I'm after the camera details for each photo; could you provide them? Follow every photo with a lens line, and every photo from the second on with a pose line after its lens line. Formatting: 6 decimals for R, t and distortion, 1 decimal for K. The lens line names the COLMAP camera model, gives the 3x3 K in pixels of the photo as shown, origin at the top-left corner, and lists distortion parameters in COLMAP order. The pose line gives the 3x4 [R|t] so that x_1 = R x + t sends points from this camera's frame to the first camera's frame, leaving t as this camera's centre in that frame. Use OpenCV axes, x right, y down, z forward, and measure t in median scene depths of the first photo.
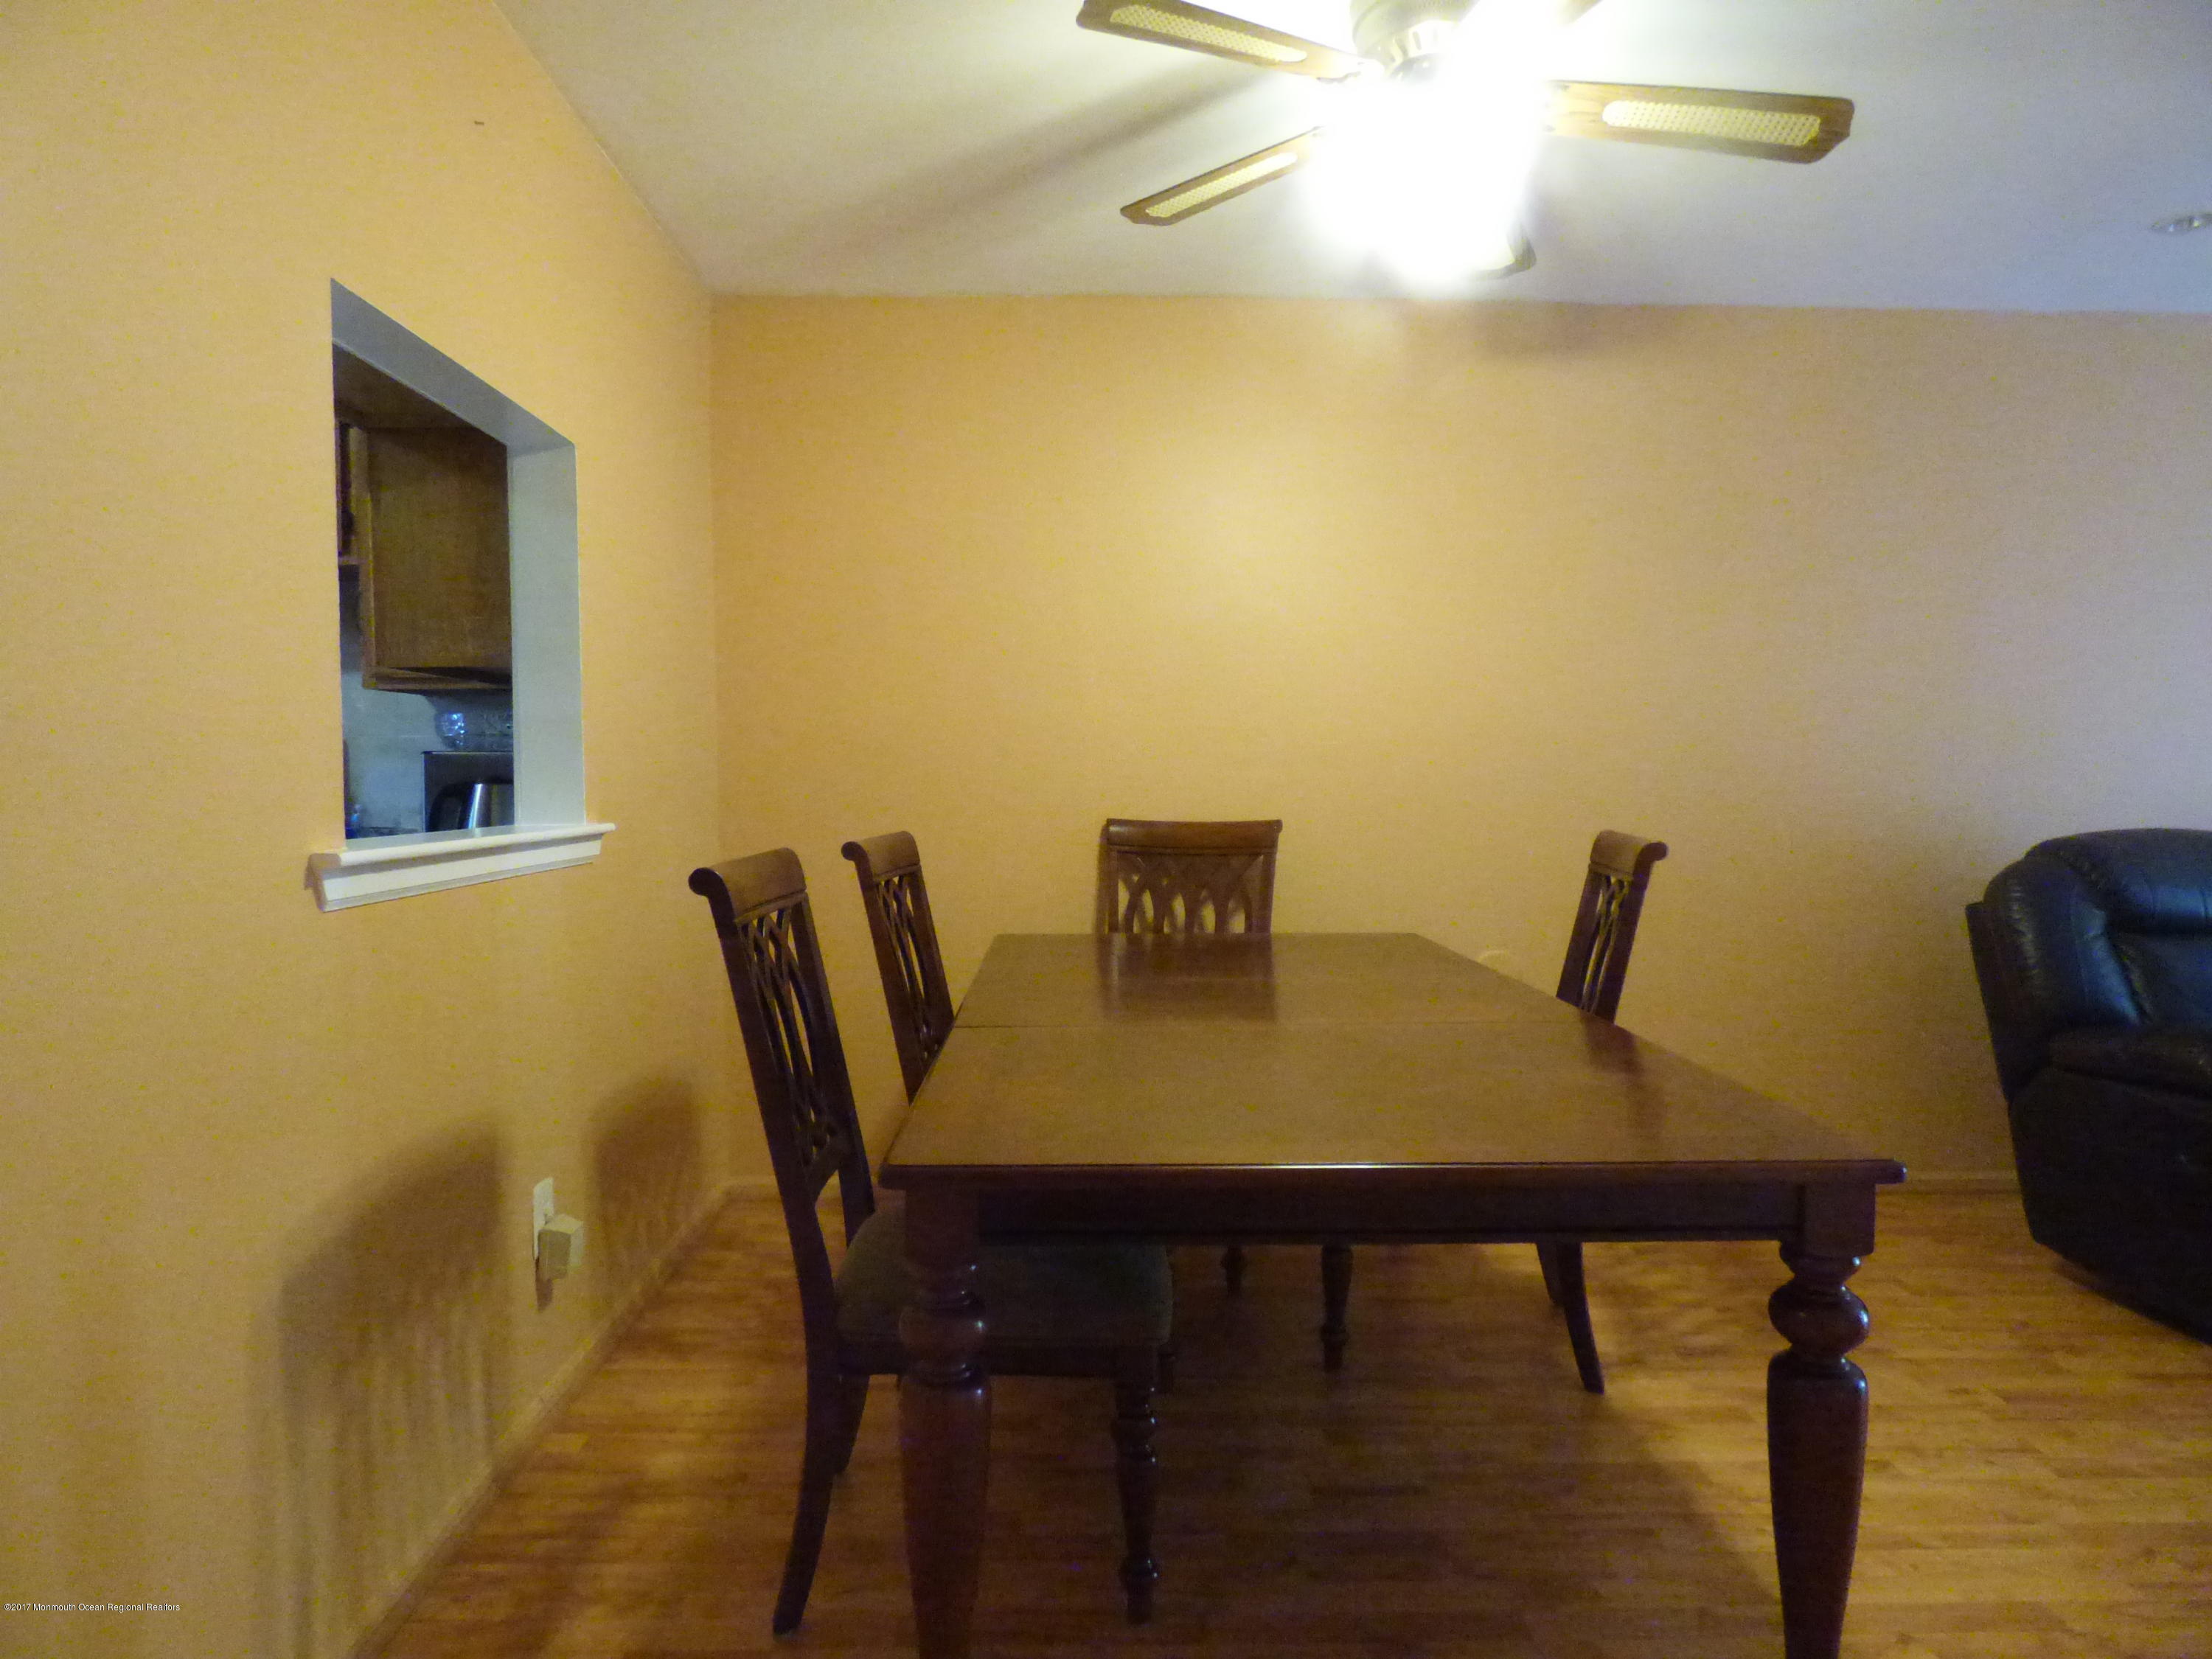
lens RADIAL K [[1341.7, 0, 1106.4], [0, 1341.7, 812.1], [0, 0, 1]] dist [-0.001278, 0.000704]
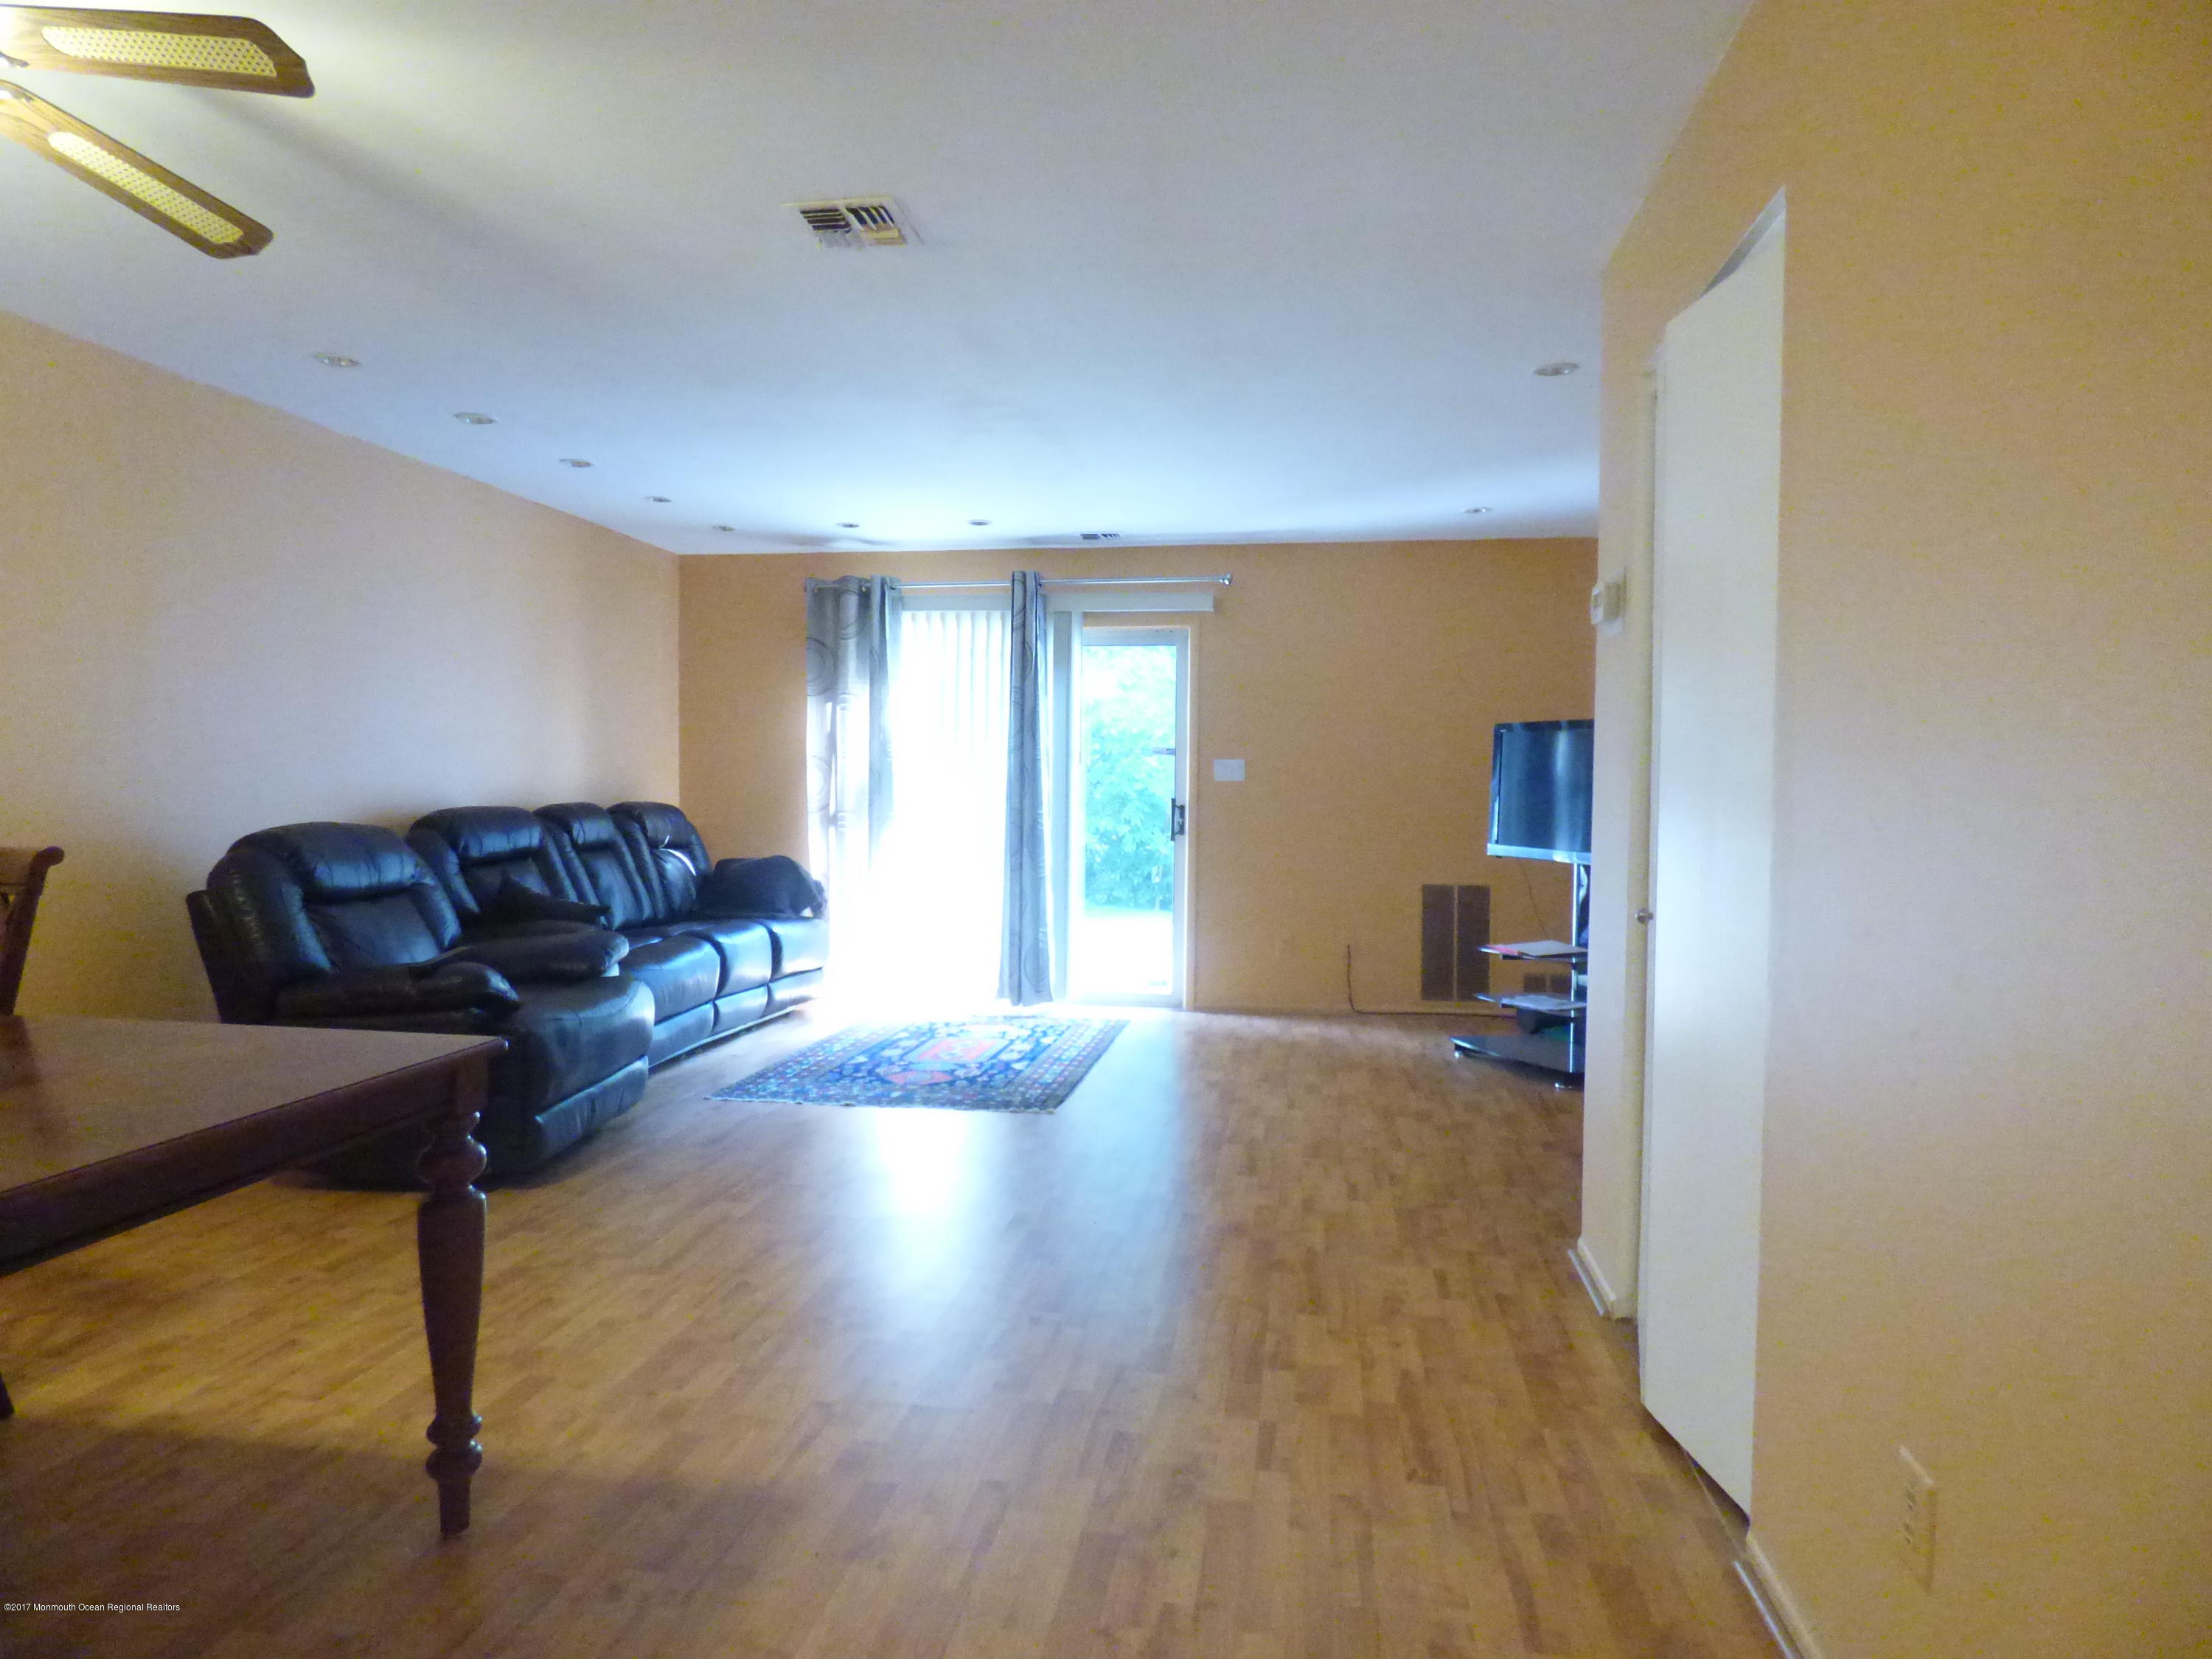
lens RADIAL K [[1341.7, 0, 1106.4], [0, 1341.7, 812.1], [0, 0, 1]] dist [-0.001278, 0.000704]
pose [[0.186137, -0.023339, 0.982247, -0.433497], [0.026006, 0.999485, 0.018820, -0.002523], [-0.982180, 0.022041, 0.186648, 0.026080]]
